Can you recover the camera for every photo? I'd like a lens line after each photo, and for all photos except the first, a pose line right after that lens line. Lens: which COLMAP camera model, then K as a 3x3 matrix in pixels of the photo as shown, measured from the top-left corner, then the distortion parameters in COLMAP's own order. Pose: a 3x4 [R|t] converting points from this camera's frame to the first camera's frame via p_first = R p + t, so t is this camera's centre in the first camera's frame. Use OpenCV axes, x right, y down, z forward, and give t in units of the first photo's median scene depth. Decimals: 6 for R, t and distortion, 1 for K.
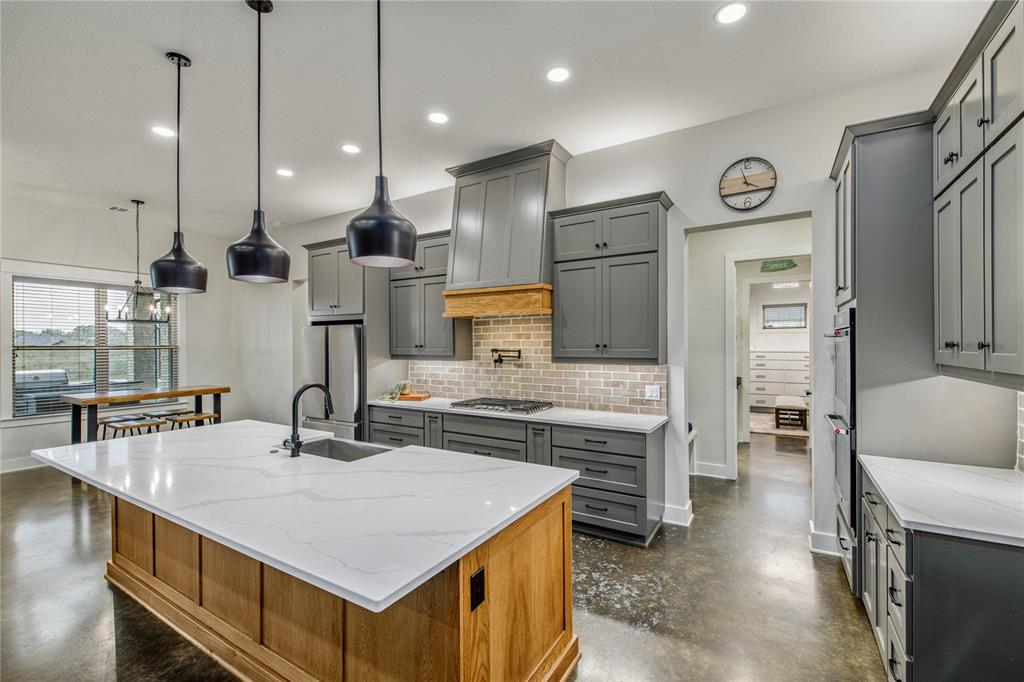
lens RADIAL K [[436.4, 0, 515.0], [0, 436.4, 344.8], [0, 0, 1]] dist [0.000510, -0.000189]
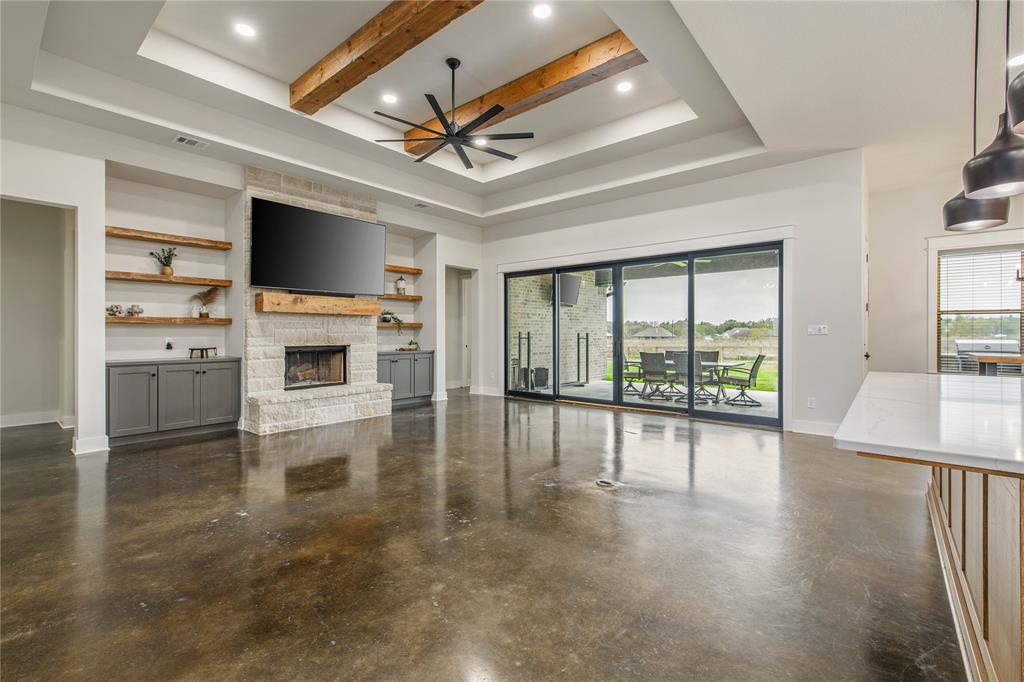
lens RADIAL K [[442.2, 0, 514.7], [0, 442.2, 332.4], [0, 0, 1]] dist [0.006321, 0.000180]
pose [[-0.149970, 0.002419, -0.988688, 0.234799], [-0.000691, 0.999997, 0.002551, 0.070624], [0.988690, 0.001066, -0.149968, 0.071579]]
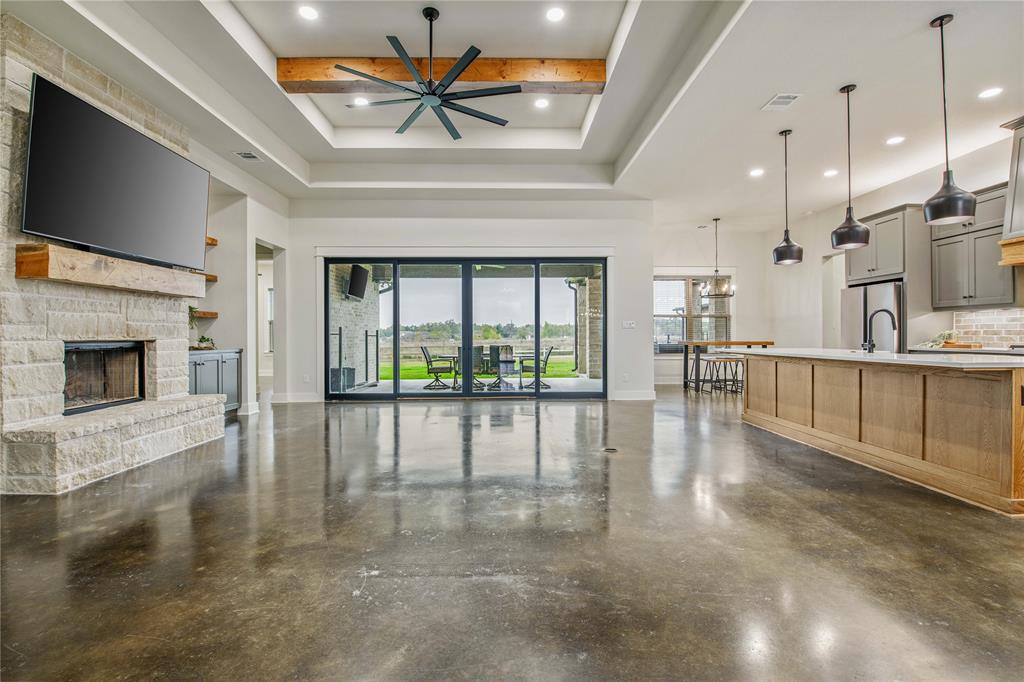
lens RADIAL K [[439.1, 0, 512.0], [0, 439.1, 335.1], [0, 0, 1]] dist [-0.010484, -0.005820]
pose [[0.530975, 0.001789, -0.847385, 0.087135], [-0.001640, 0.999998, 0.001084, 0.103985], [0.847386, 0.000814, 0.530977, -0.542621]]
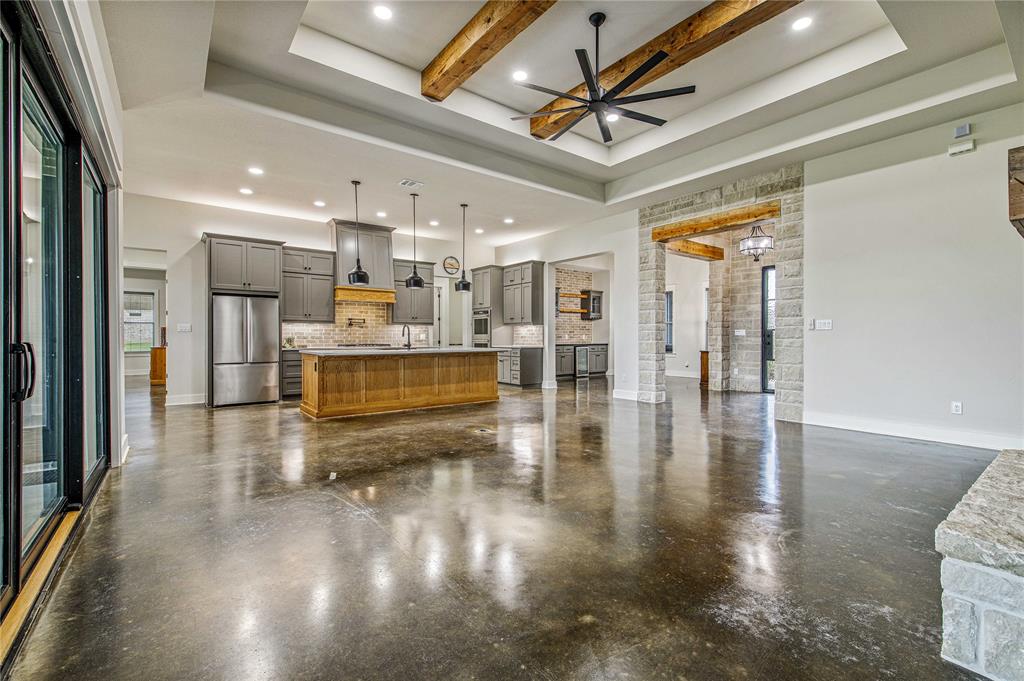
lens RADIAL K [[453.8, 0, 512.9], [0, 453.8, 337.6], [0, 0, 1]] dist [0.003202, 0.000172]
pose [[0.366667, 0.003081, 0.930347, -1.650146], [0.001091, 0.999992, -0.003741, 0.103901], [-0.930352, 0.002387, 0.366660, -0.392412]]
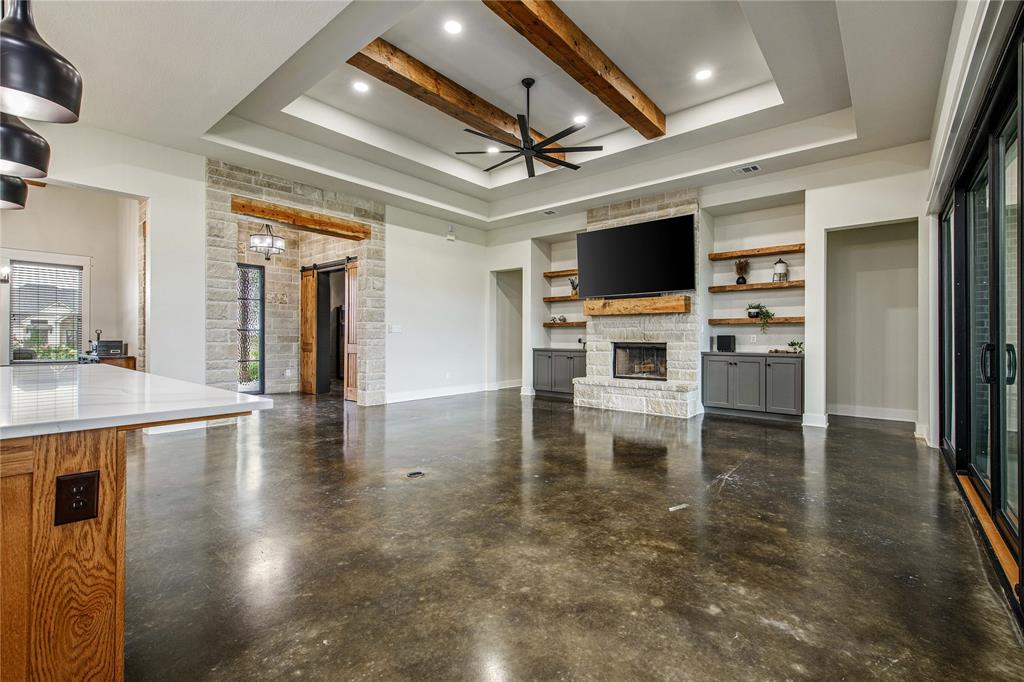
lens RADIAL K [[443.6, 0, 521.8], [0, 443.6, 337.5], [0, 0, 1]] dist [0.002814, 0.000483]
pose [[-0.990360, 0.002277, 0.138499, -0.875668], [0.002436, 0.999997, 0.000985, 0.096803], [-0.138497, 0.001313, -0.990362, 0.881979]]
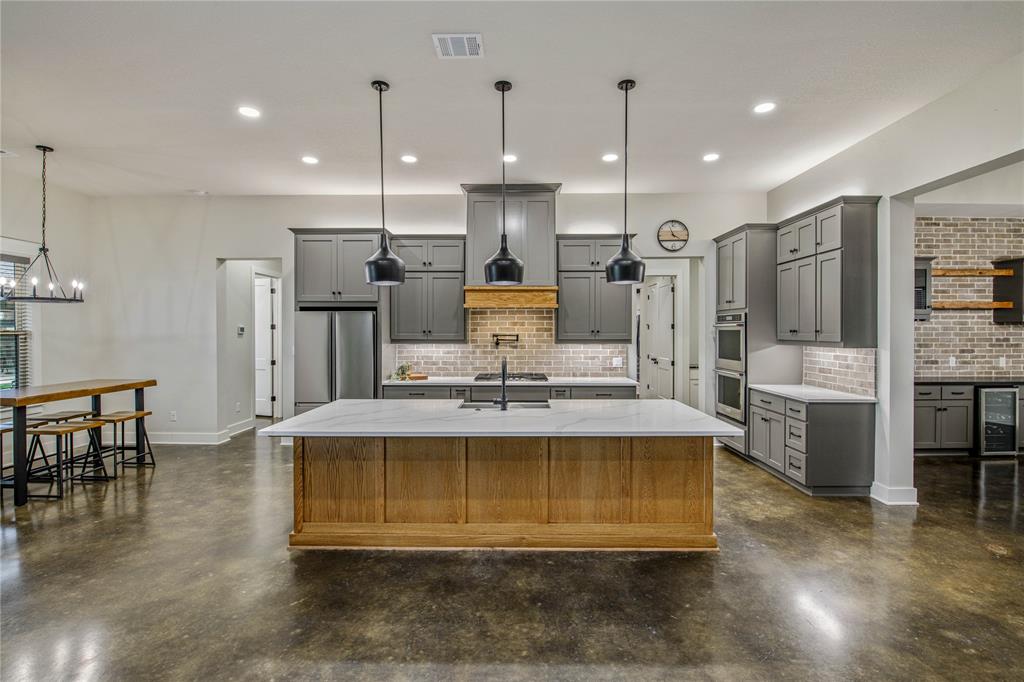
lens RADIAL K [[446.3, 0, 514.1], [0, 446.3, 333.1], [0, 0, 1]] dist [-0.001599, -0.009411]
pose [[0.862427, -0.000068, 0.506181, -0.655440], [-0.001495, 0.999995, 0.002682, 0.003735], [-0.506178, -0.003070, 0.862423, -0.132598]]
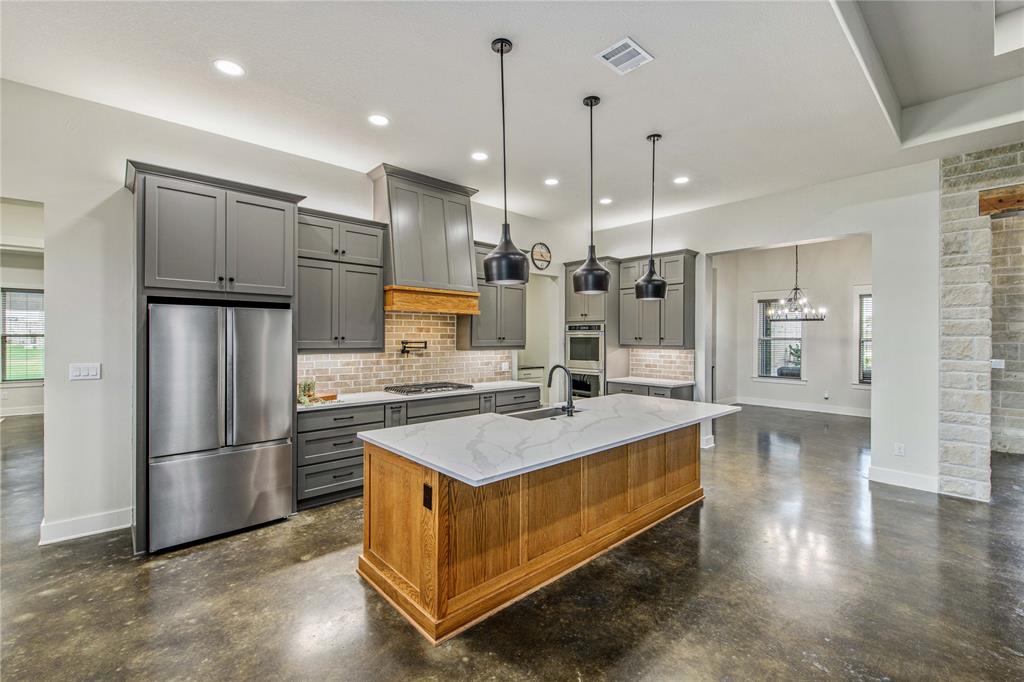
lens RADIAL K [[439.5, 0, 510.0], [0, 439.5, 337.8], [0, 0, 1]] dist [-0.001655, -0.000538]
pose [[0.287236, 0.002539, 0.957856, -1.052811], [-0.003143, 0.999994, -0.001708, 0.003028], [-0.957855, -0.002520, 0.287242, 0.427669]]
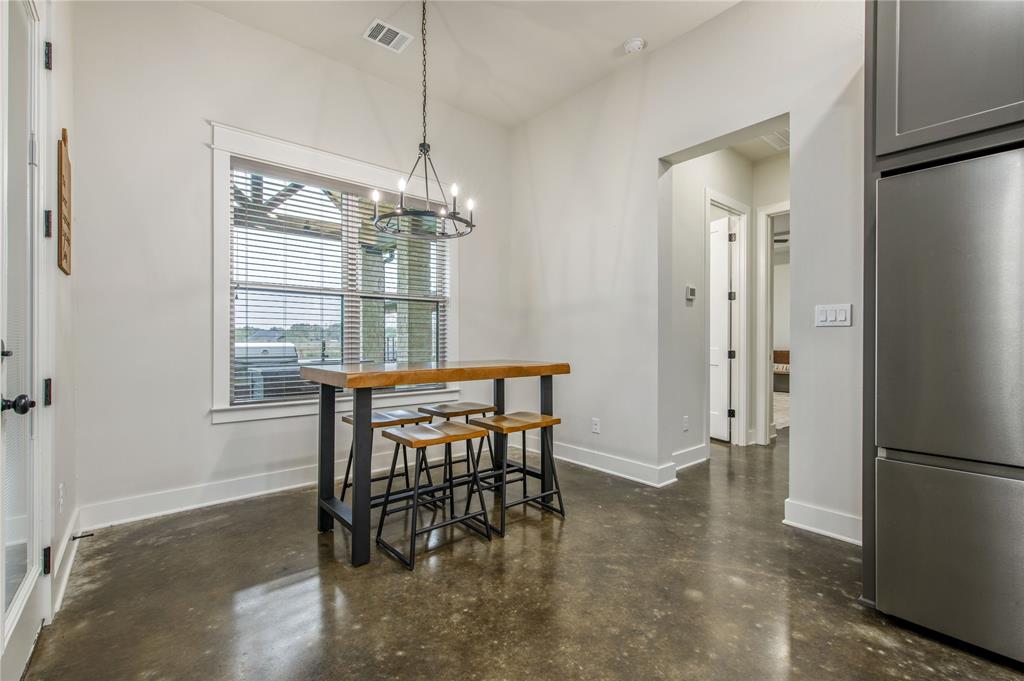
lens RADIAL K [[449.4, 0, 518.9], [0, 449.4, 339.4], [0, 0, 1]] dist [0.001303, 0.000170]
pose [[0.950998, 0.002224, -0.309190, -0.739176], [-0.004452, 0.999969, -0.006498, 0.099305], [0.309166, 0.007556, 0.950978, 0.675759]]
